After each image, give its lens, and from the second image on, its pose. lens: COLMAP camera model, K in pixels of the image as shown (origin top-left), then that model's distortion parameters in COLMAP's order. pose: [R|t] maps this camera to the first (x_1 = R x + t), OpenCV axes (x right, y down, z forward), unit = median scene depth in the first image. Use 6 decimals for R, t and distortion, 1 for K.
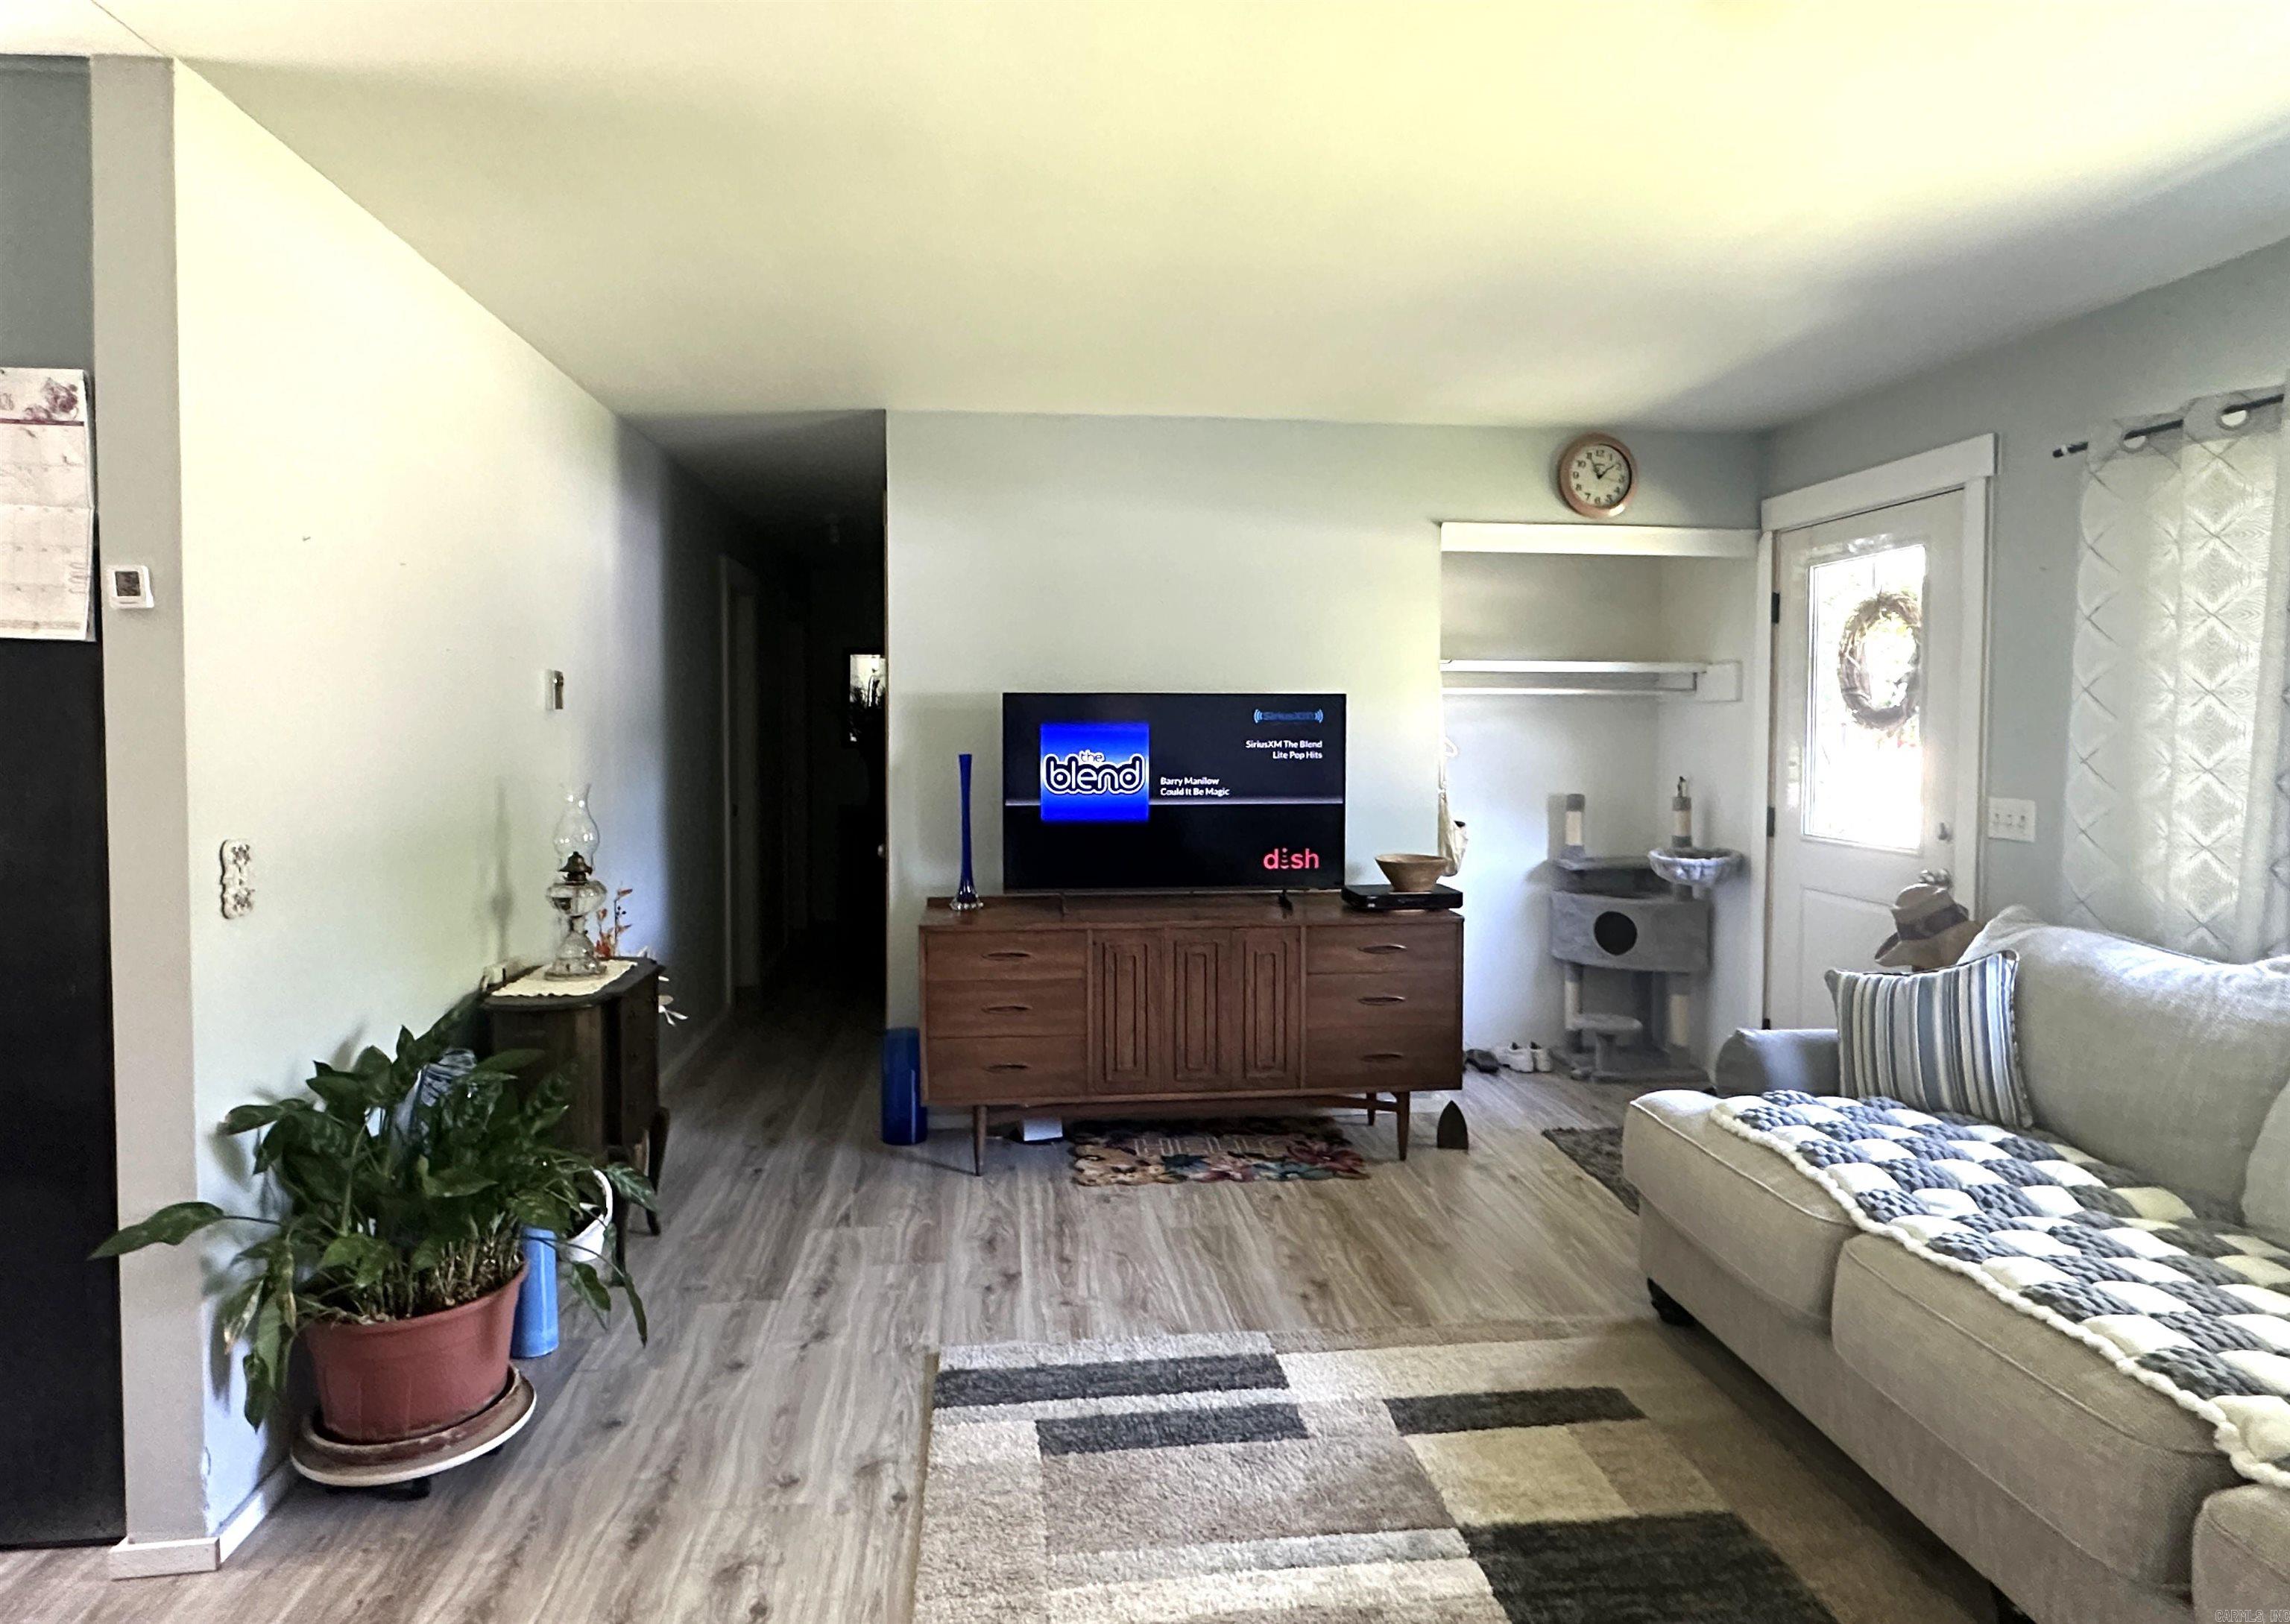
lens RADIAL K [[1304.2, 0, 1135.7], [0, 1304.2, 766.0], [0, 0, 1]] dist [-0.007838, -0.002499]
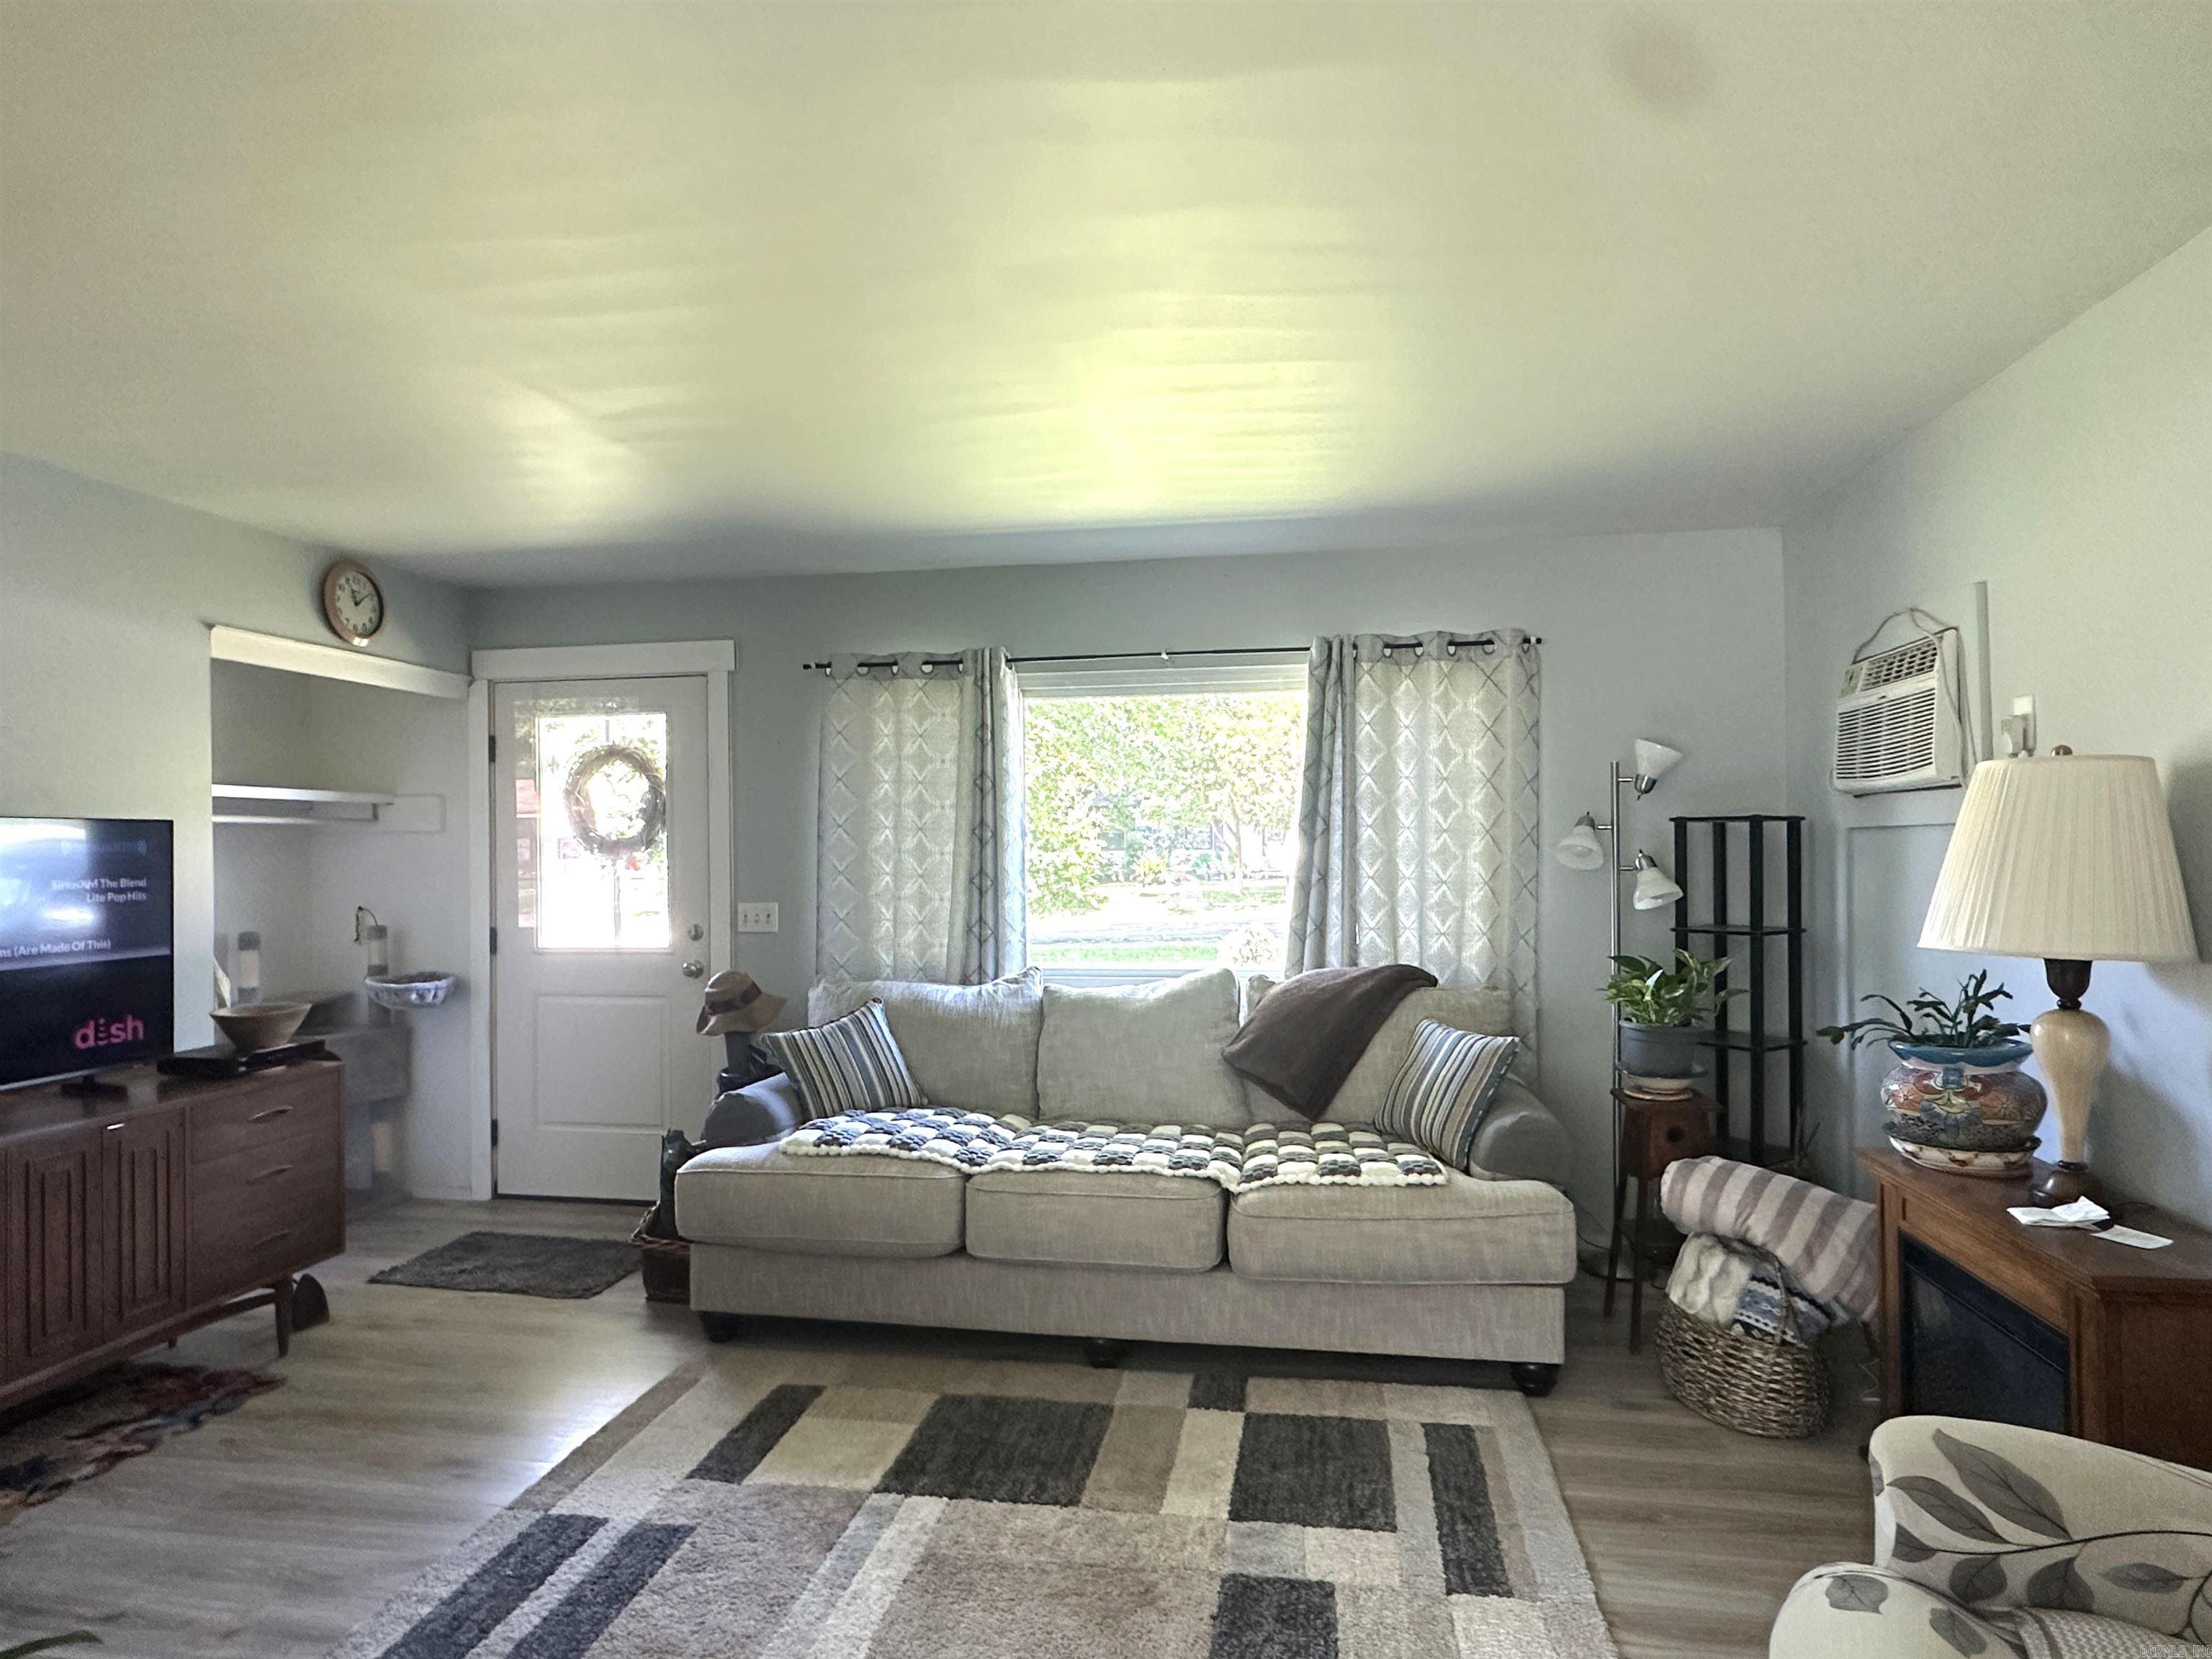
lens RADIAL K [[1276.6, 0, 1107.7], [0, 1276.6, 827.8], [0, 0, 1]] dist [-0.010134, -0.003085]
pose [[0.264851, 0.009919, 0.964238, -0.480141], [0.041916, 0.998884, -0.021789, -0.008849], [-0.963378, 0.046188, 0.264139, 0.234157]]
